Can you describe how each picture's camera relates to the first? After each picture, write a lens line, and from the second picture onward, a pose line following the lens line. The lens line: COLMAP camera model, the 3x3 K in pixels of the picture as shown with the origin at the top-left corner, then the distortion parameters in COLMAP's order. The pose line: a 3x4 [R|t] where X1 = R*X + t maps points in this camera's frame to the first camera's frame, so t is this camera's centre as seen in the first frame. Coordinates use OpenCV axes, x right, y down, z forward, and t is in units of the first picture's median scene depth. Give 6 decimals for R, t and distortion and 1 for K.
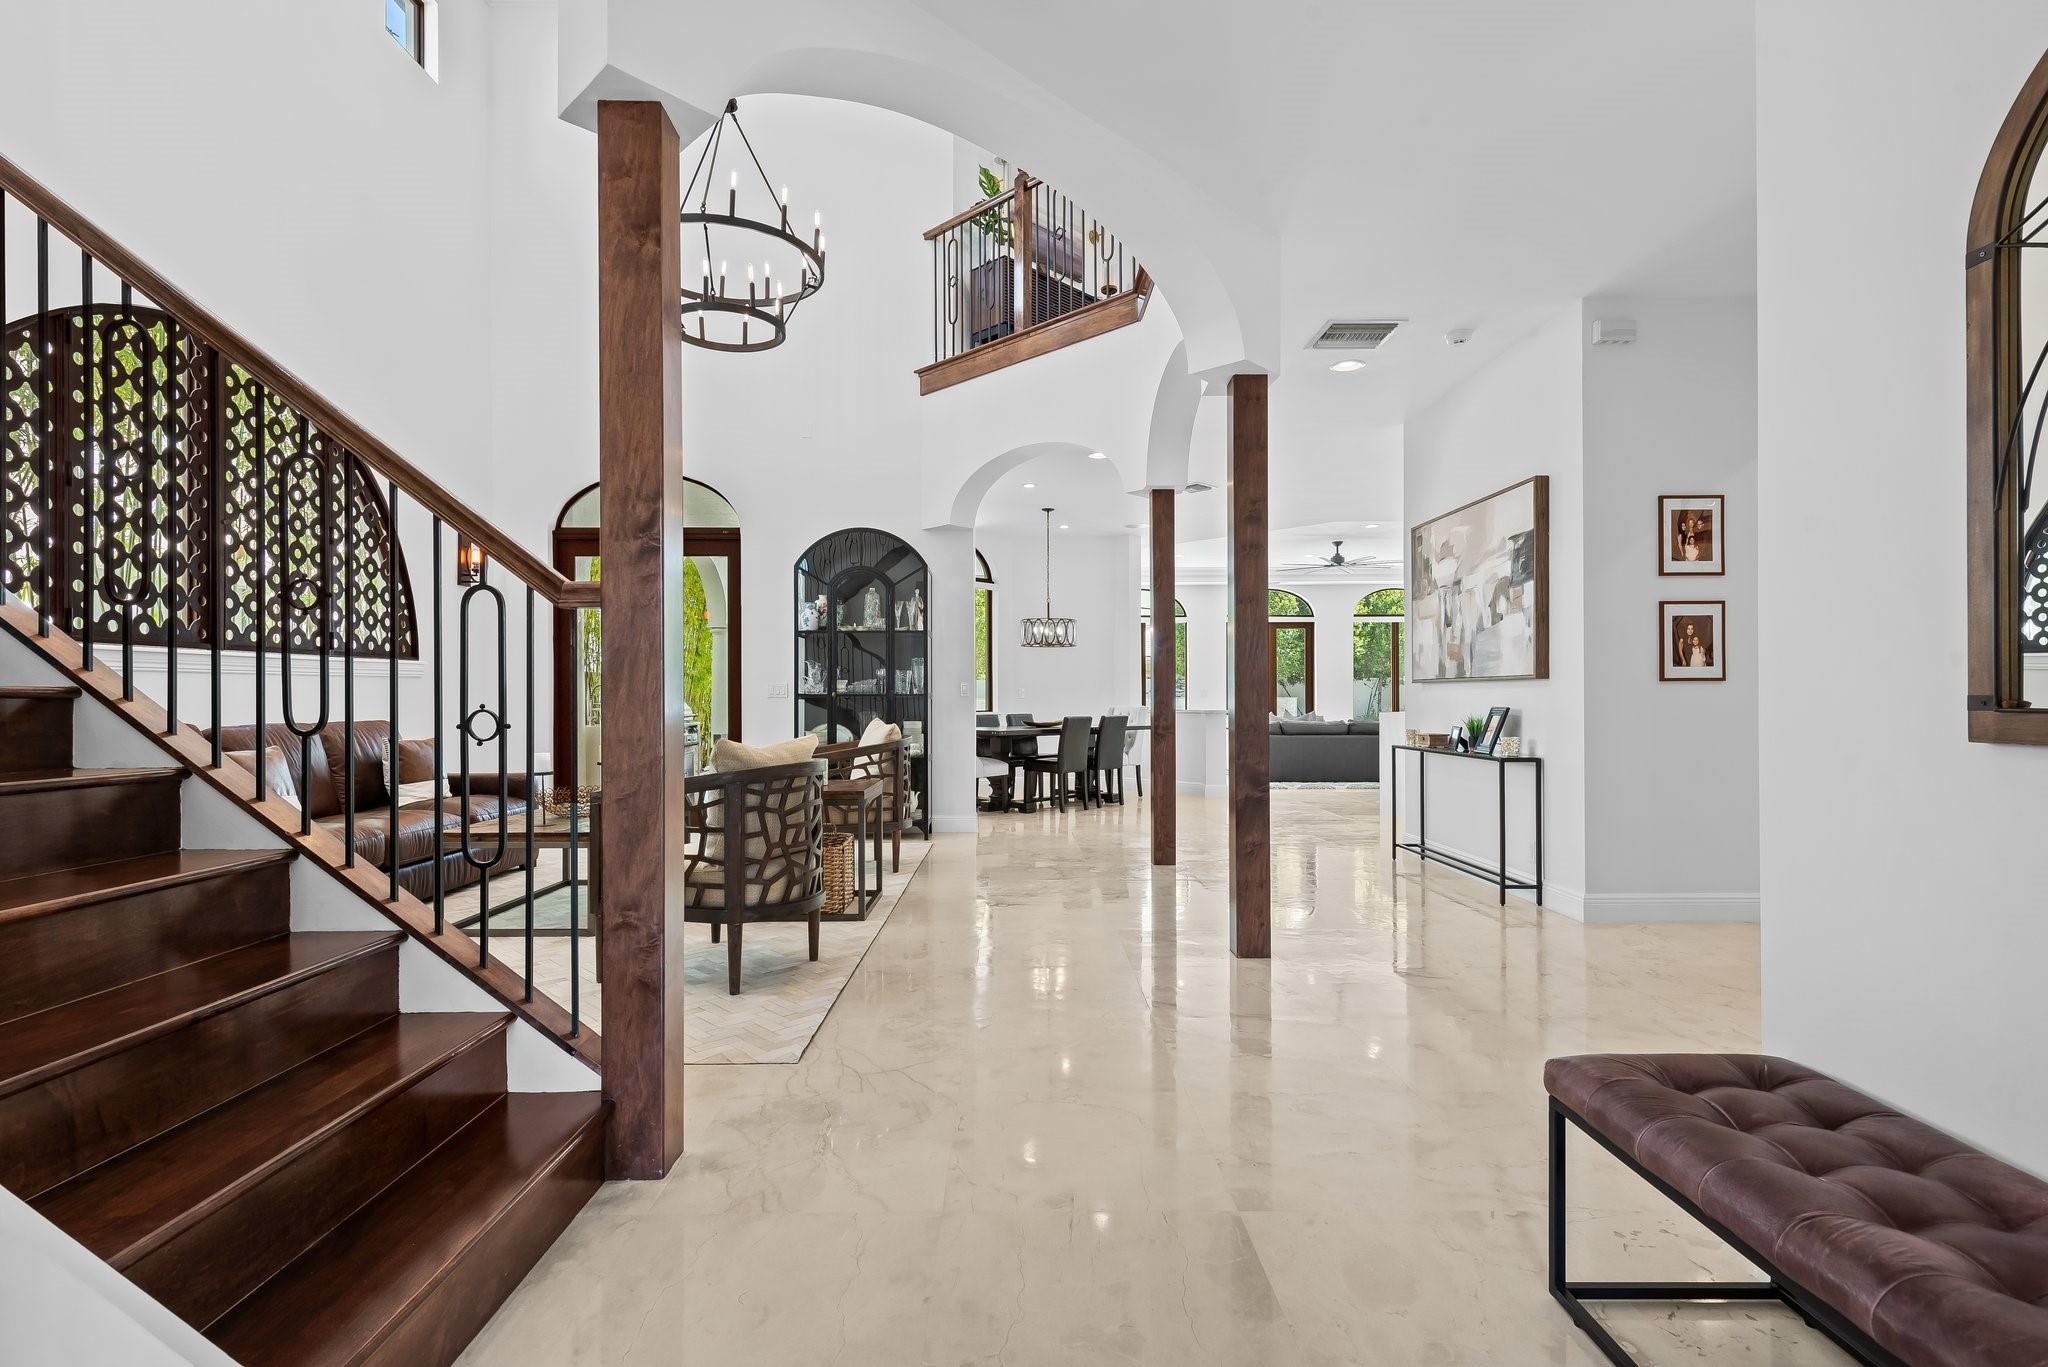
lens RADIAL K [[952.1, 0, 1025.4], [0, 952.1, 698.7], [0, 0, 1]] dist [-0.002891, -0.000499]
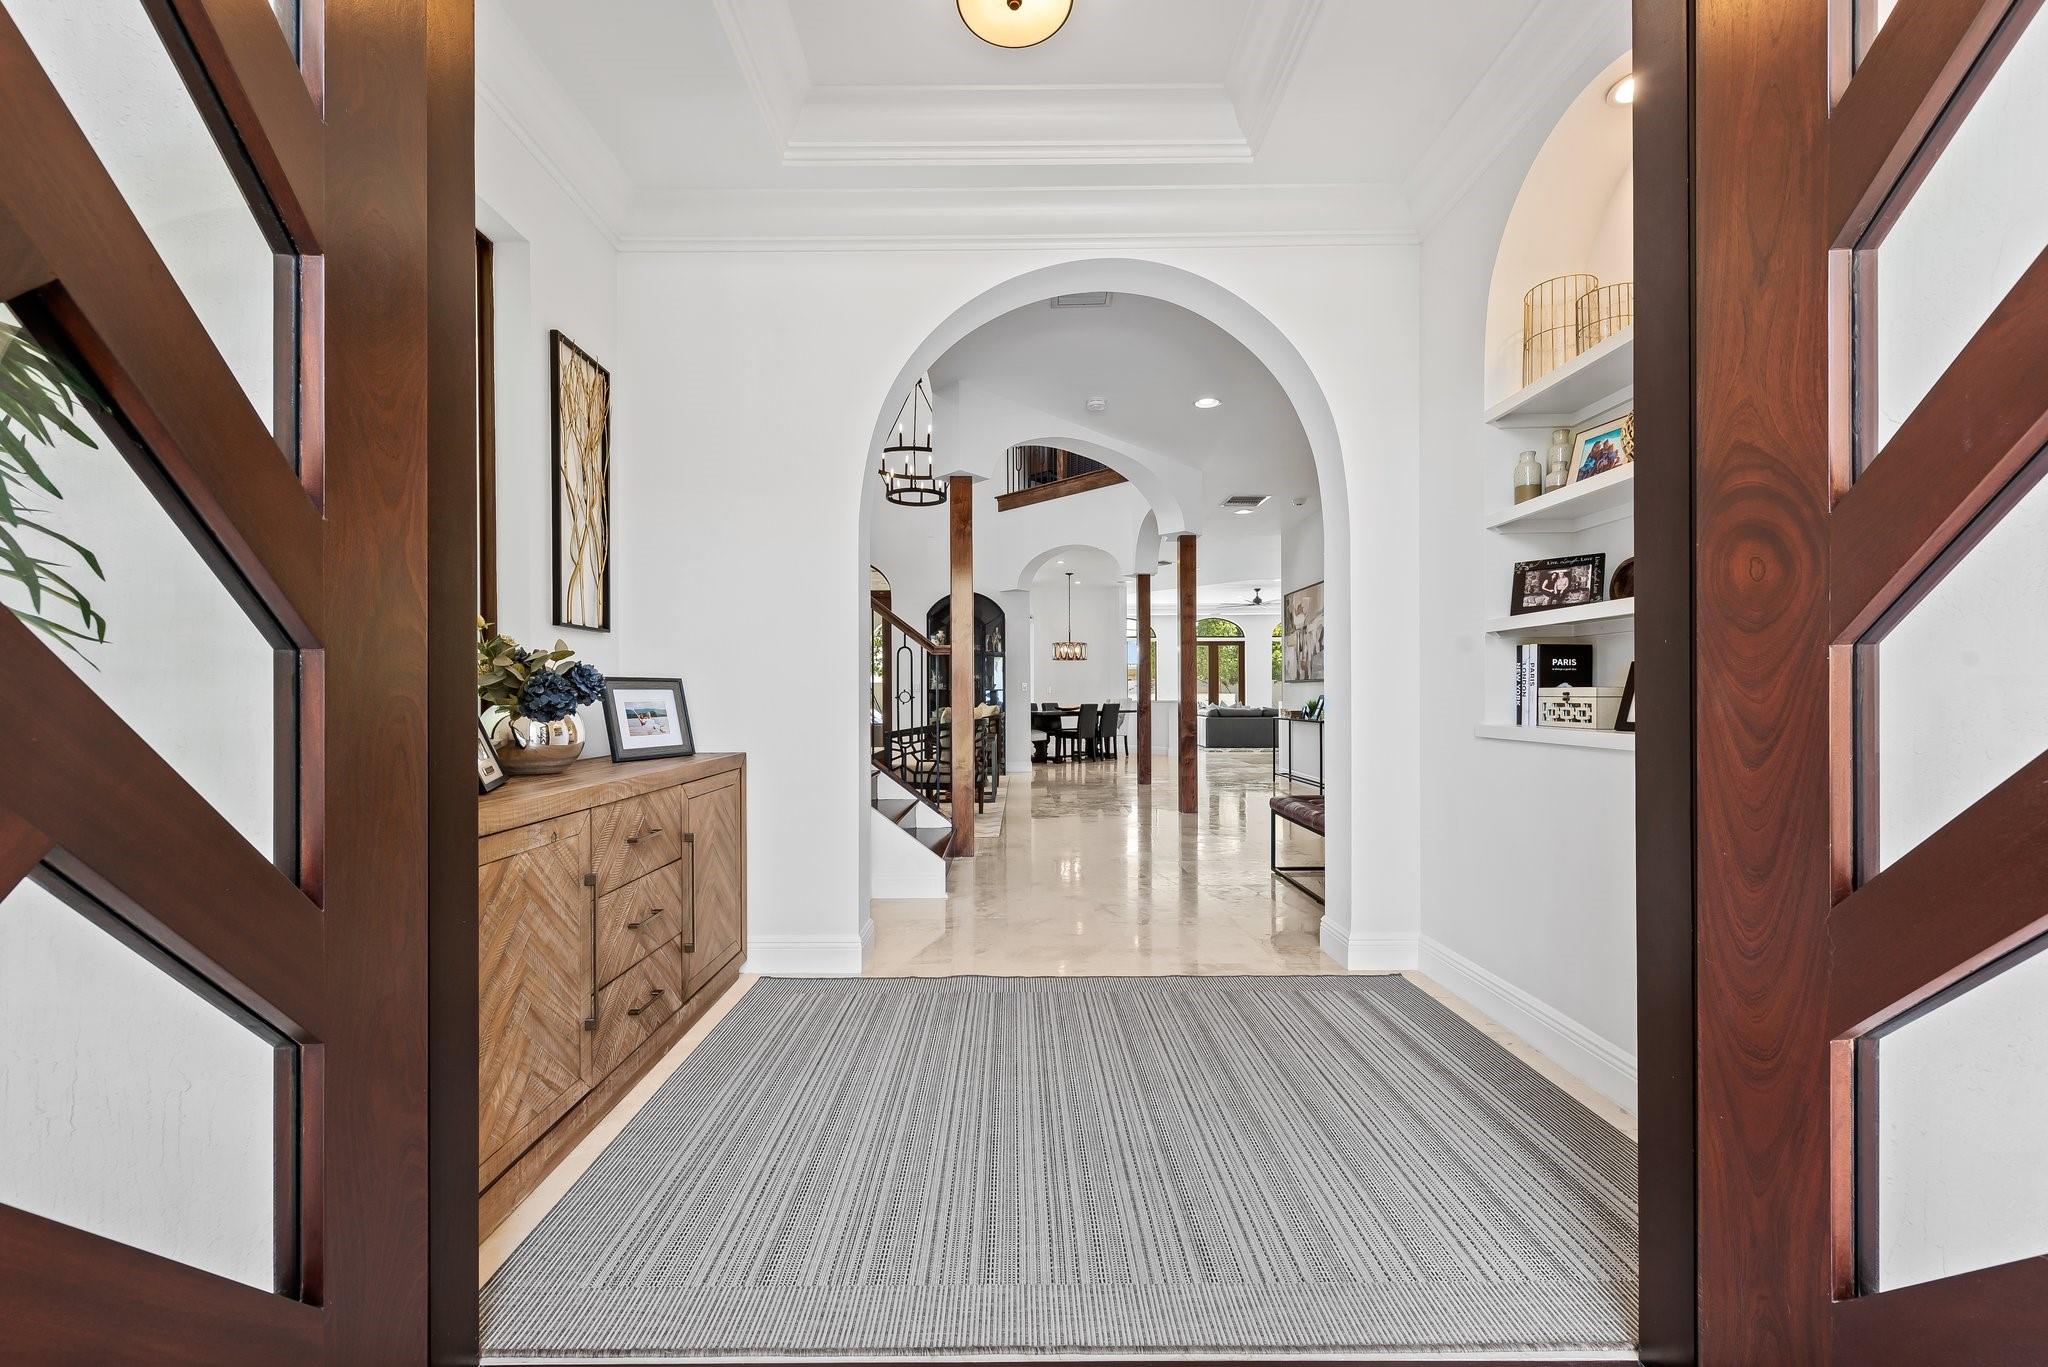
lens RADIAL K [[795.1, 0, 1017.4], [0, 795.1, 694.3], [0, 0, 1]] dist [0.001924, -0.000117]
pose [[0.999987, -0.000801, -0.005106, -0.060010], [0.000783, 0.999993, -0.003548, 0.007485], [0.005109, 0.003544, 0.999981, -0.347423]]
